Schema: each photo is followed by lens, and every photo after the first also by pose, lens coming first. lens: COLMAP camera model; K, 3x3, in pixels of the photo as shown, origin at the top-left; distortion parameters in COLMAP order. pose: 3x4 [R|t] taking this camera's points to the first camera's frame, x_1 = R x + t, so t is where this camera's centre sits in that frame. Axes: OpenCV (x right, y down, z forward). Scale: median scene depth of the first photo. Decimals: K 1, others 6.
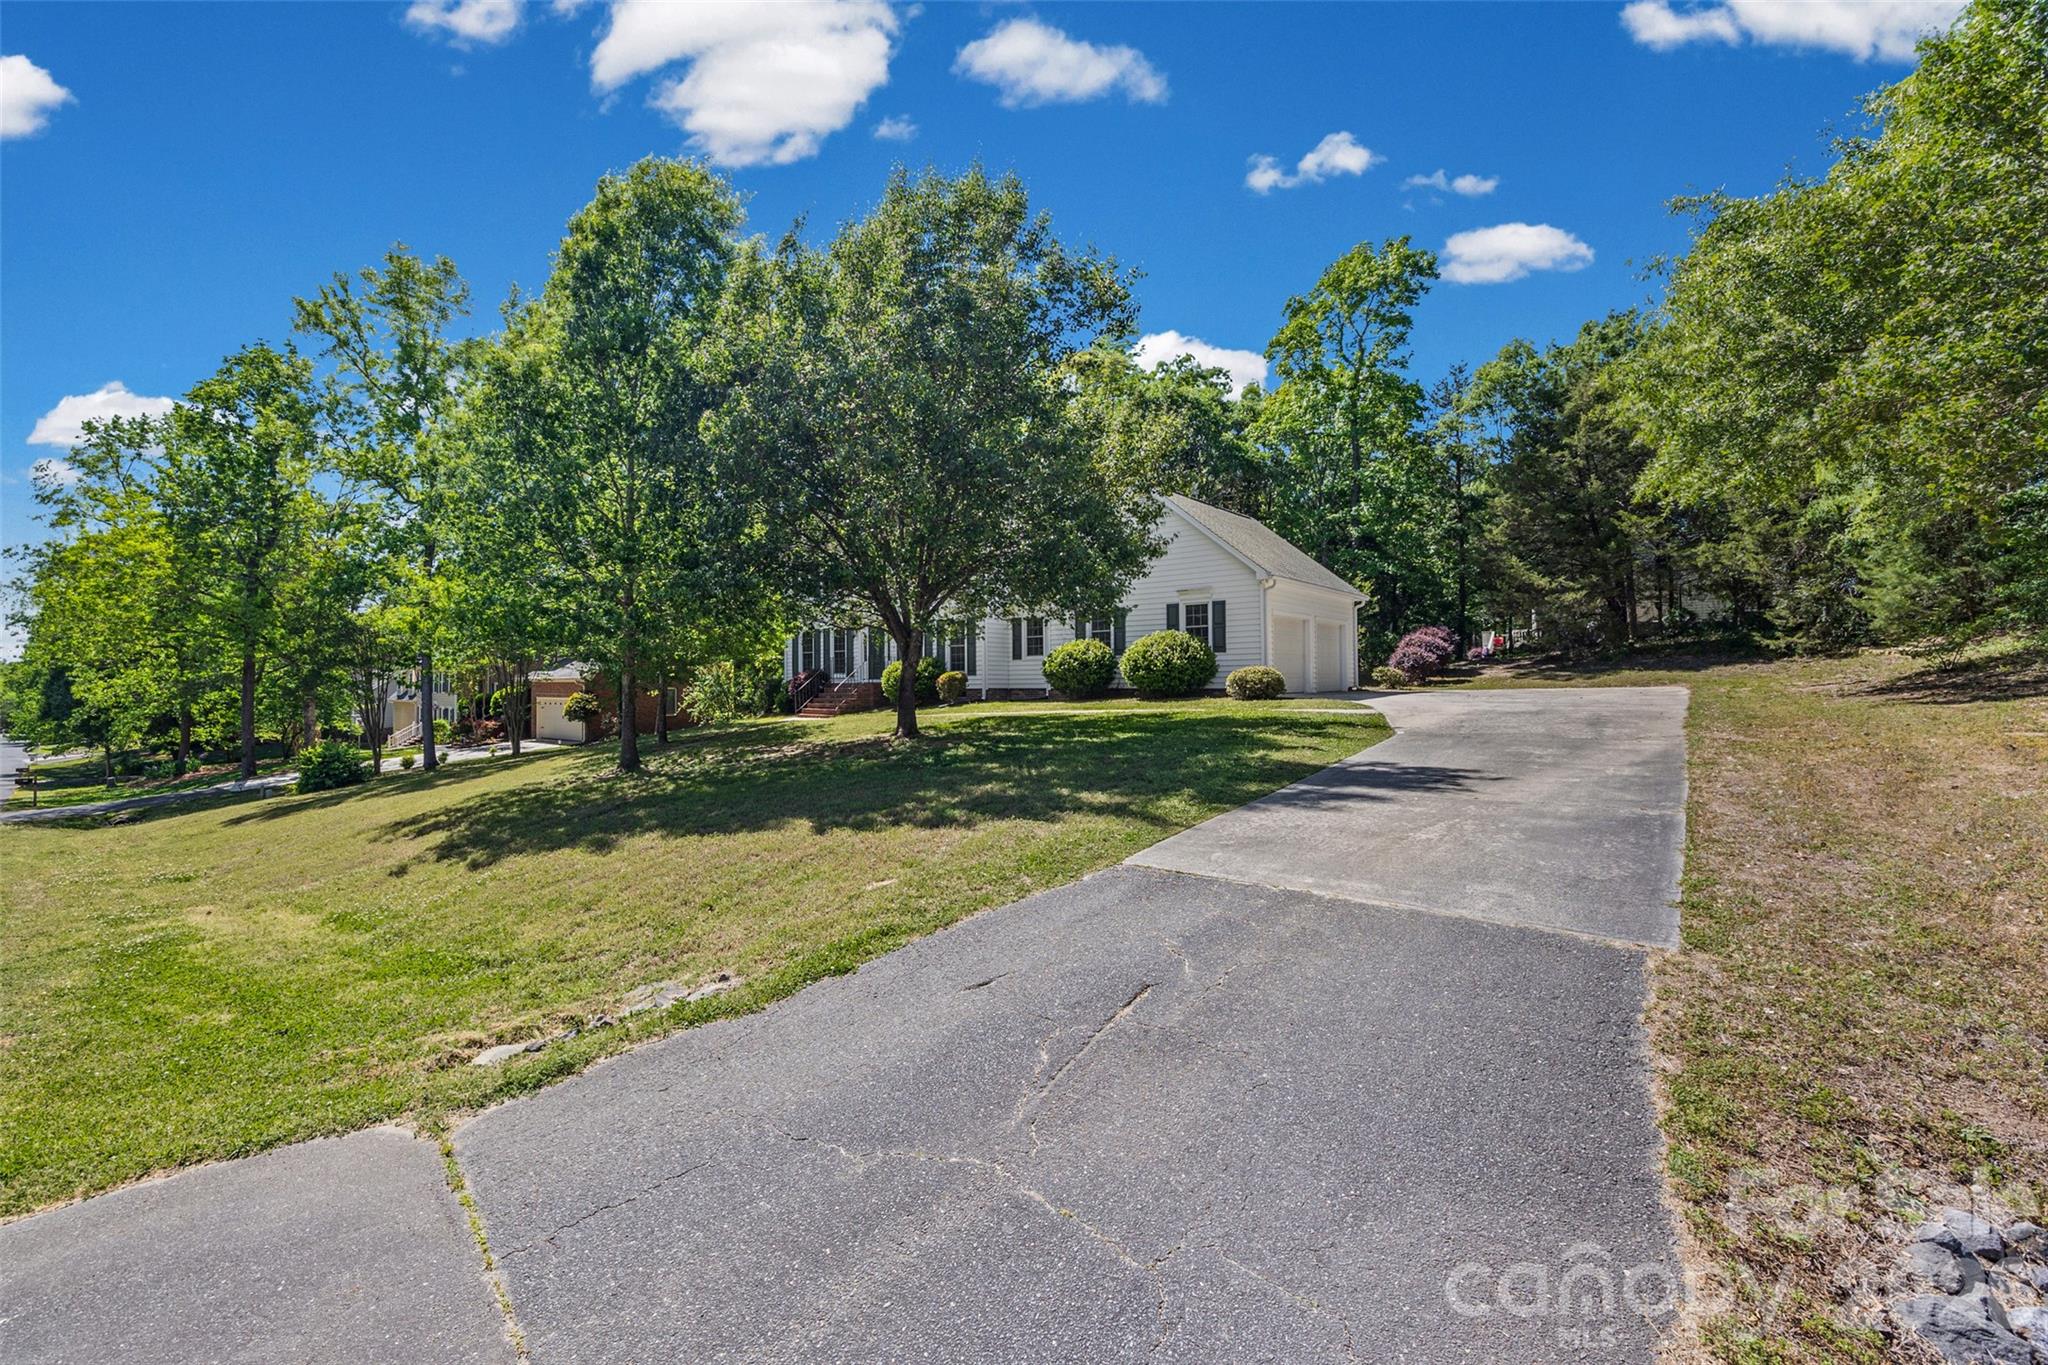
lens RADIAL K [[797.8, 0, 1014.3], [0, 797.8, 684.3], [0, 0, 1]] dist [0.002718, -0.000149]
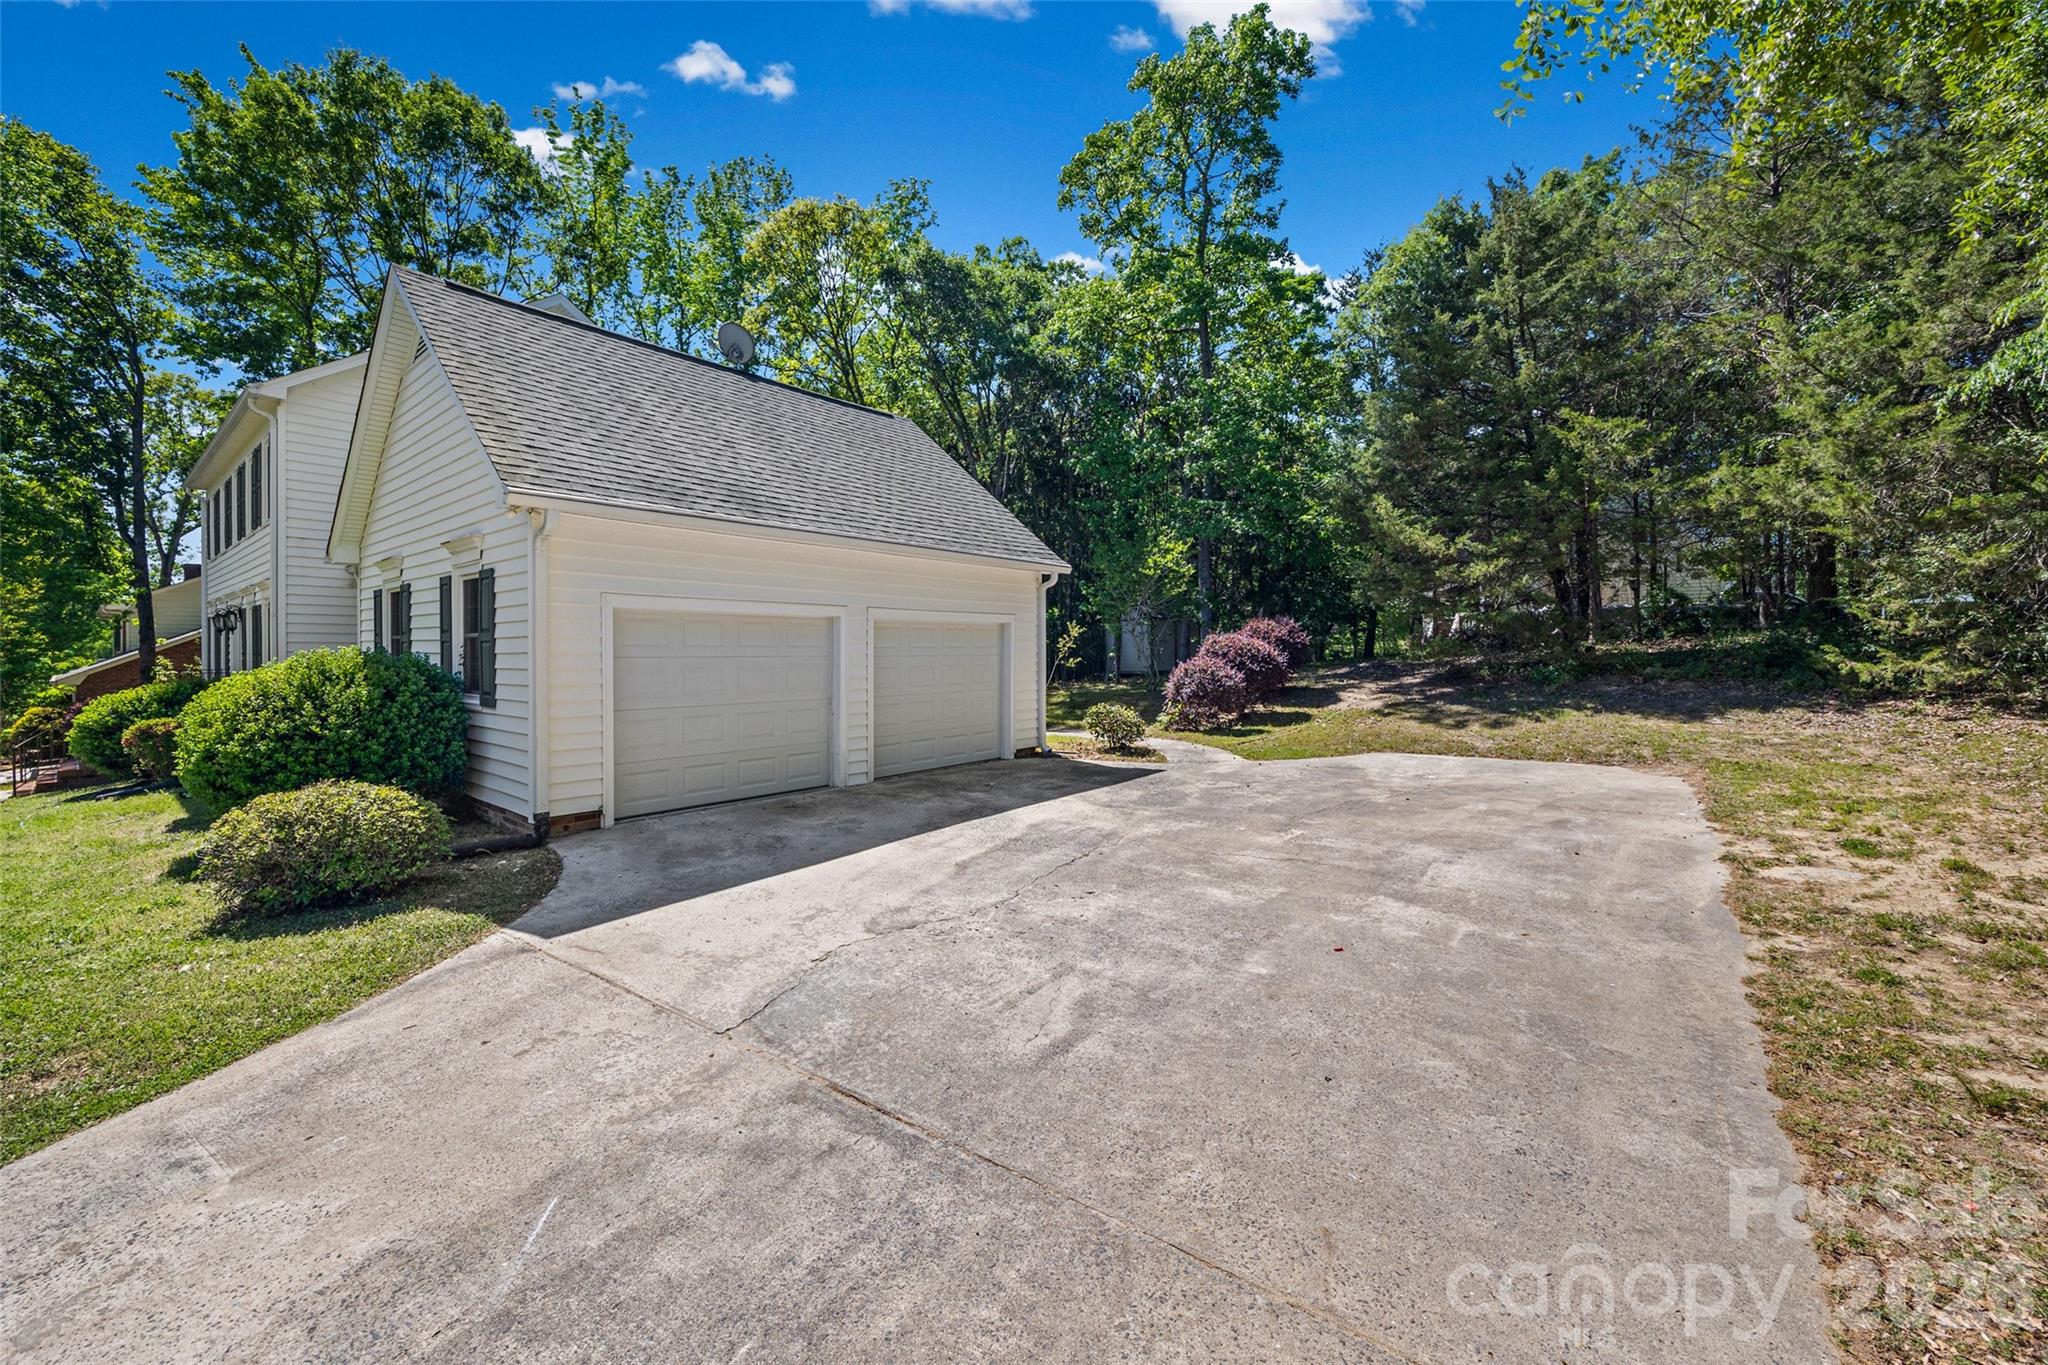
lens RADIAL K [[797.8, 0, 1033.0], [0, 797.8, 671.8], [0, 0, 1]] dist [0.002718, -0.000149]
pose [[0.999438, 0.002455, 0.033435, 0.360653], [-0.003096, 0.999812, 0.019132, -0.047504], [-0.033382, -0.019224, 0.999258, 0.445893]]
